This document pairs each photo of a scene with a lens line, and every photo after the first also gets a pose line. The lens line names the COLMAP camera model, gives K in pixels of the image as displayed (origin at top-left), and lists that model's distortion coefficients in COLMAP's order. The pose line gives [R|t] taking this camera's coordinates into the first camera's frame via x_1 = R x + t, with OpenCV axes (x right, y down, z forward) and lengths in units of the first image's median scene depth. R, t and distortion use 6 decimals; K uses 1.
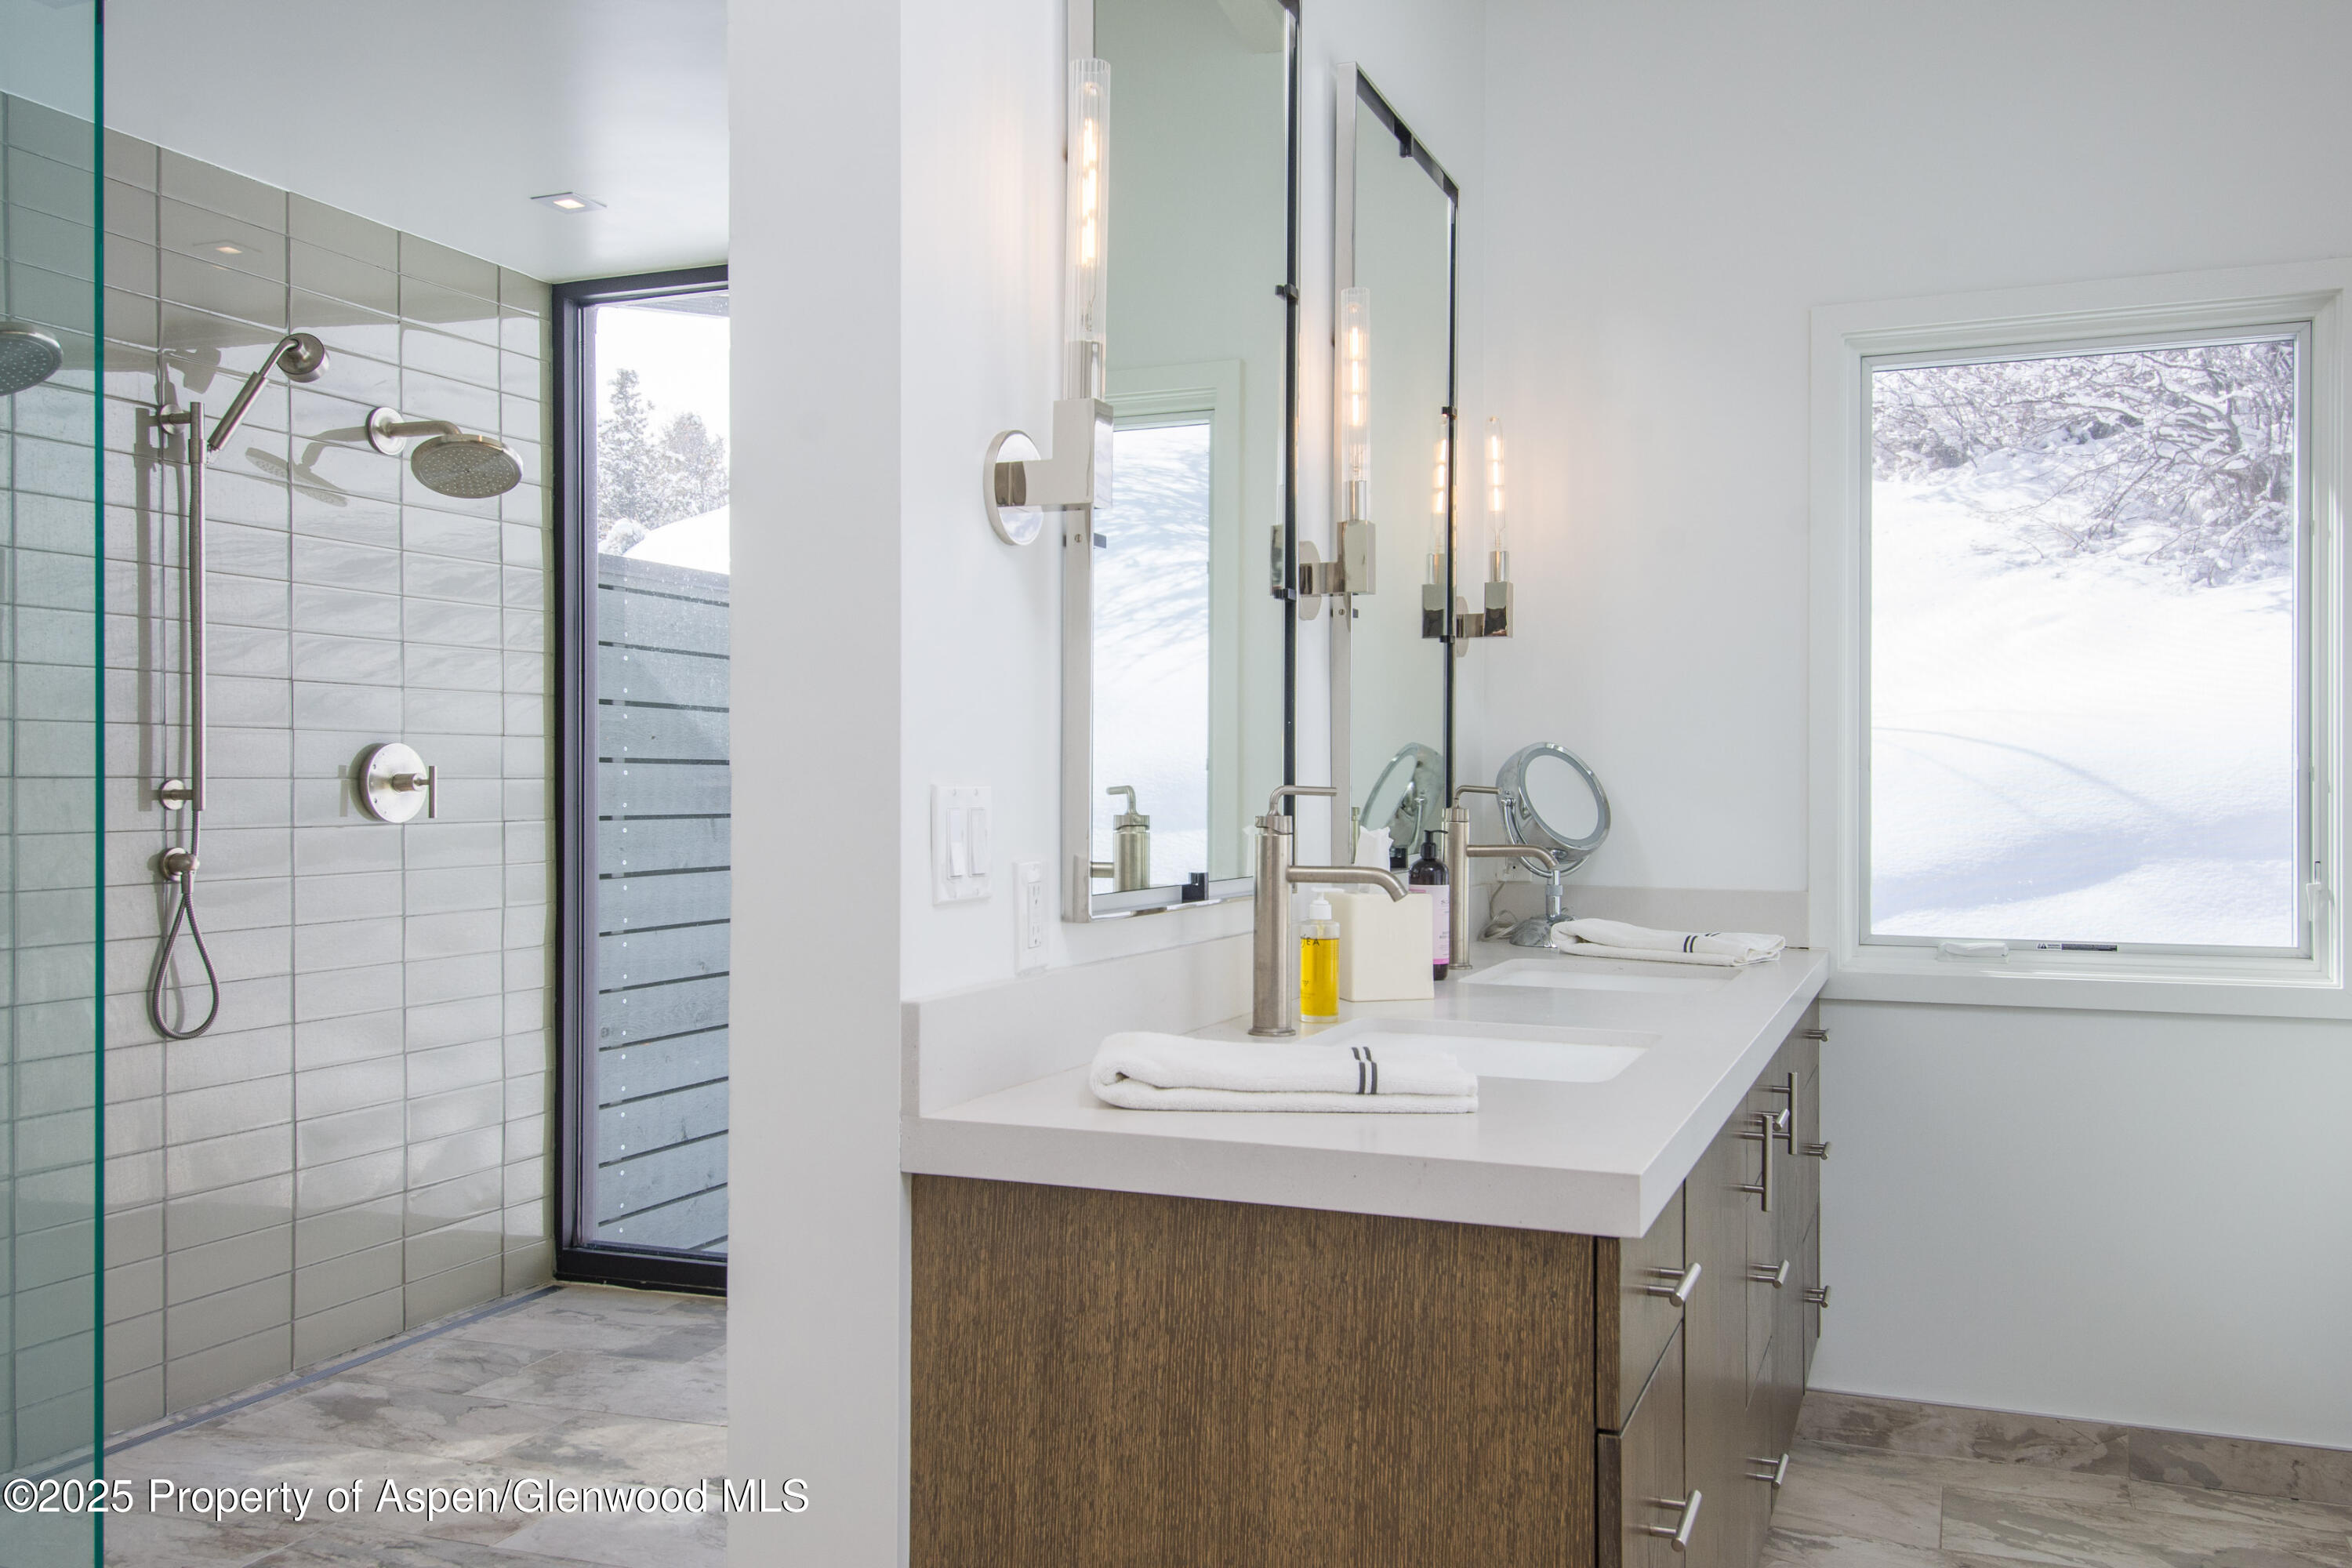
lens RADIAL K [[1926.8, 0, 1176.0], [0, 1926.8, 784.0], [0, 0, 1]] dist [0.032448, -0.009356]
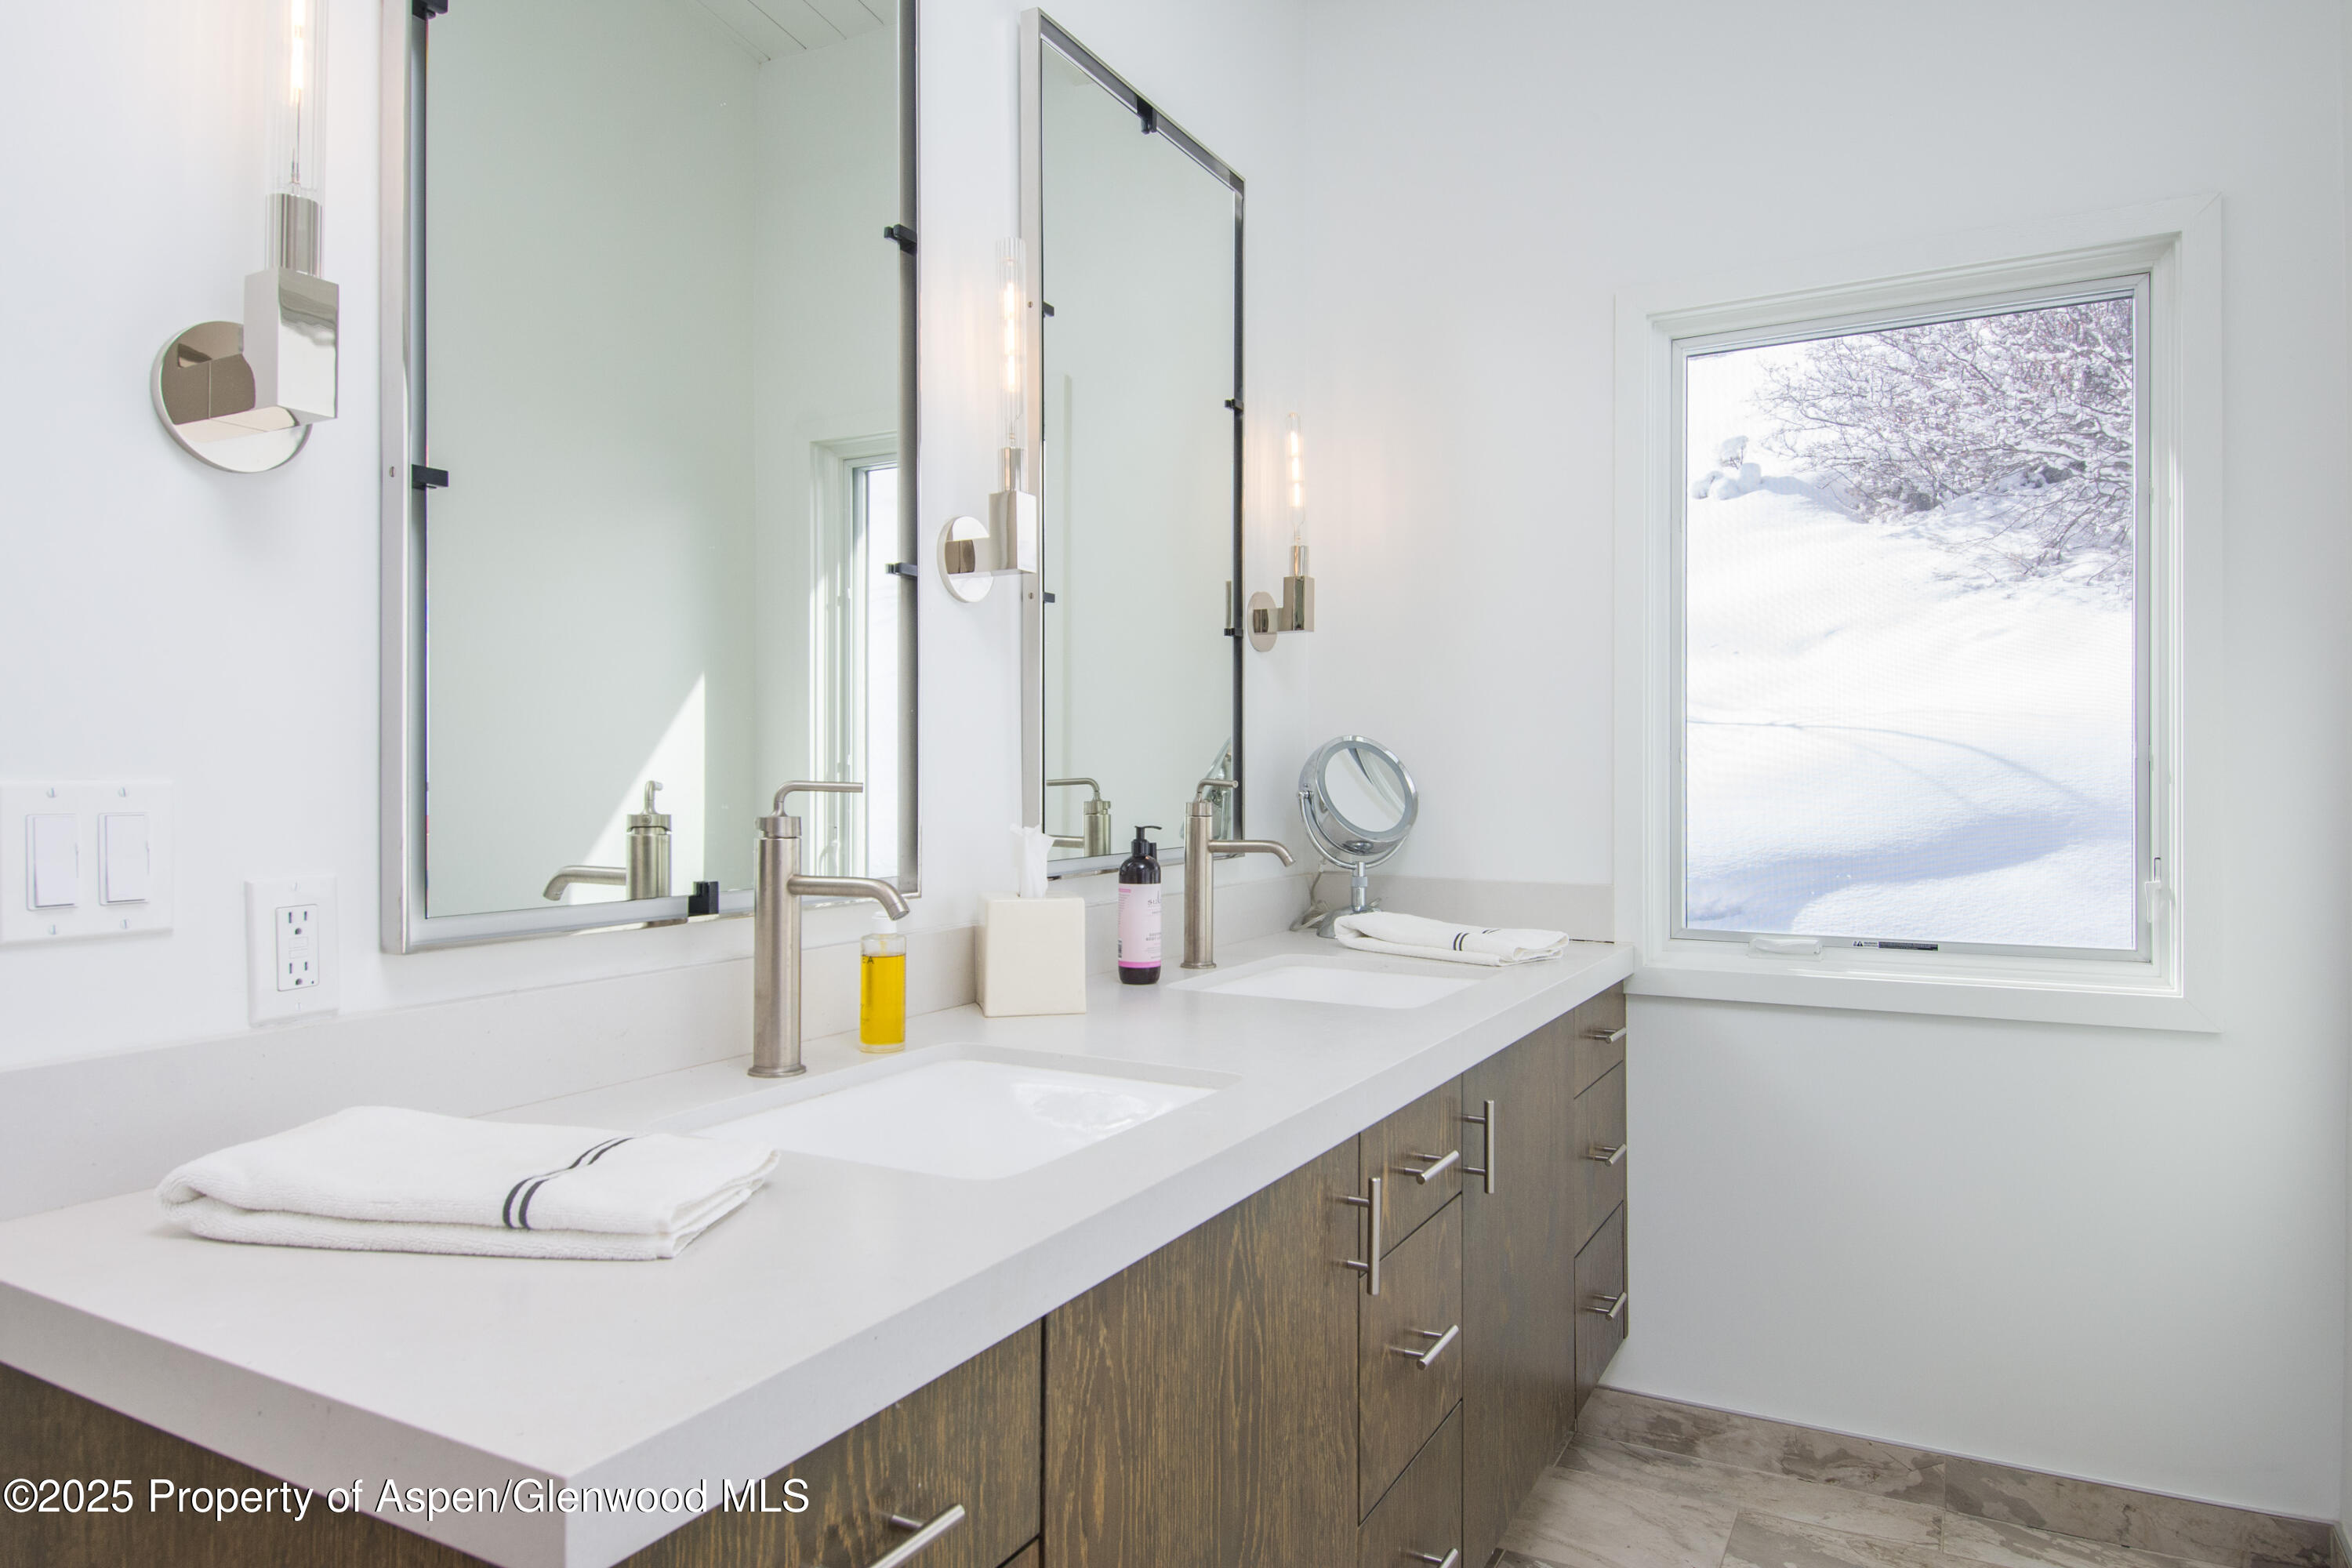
lens RADIAL K [[1438.1, 0, 1176.0], [0, 1438.1, 784.0], [0, 0, 1]] dist [0.039766, -0.031632]
pose [[0.993633, -0.002238, -0.112646, 0.192356], [0.002881, 0.999980, 0.005546, -0.000556], [0.112632, -0.005835, 0.993620, 0.249520]]
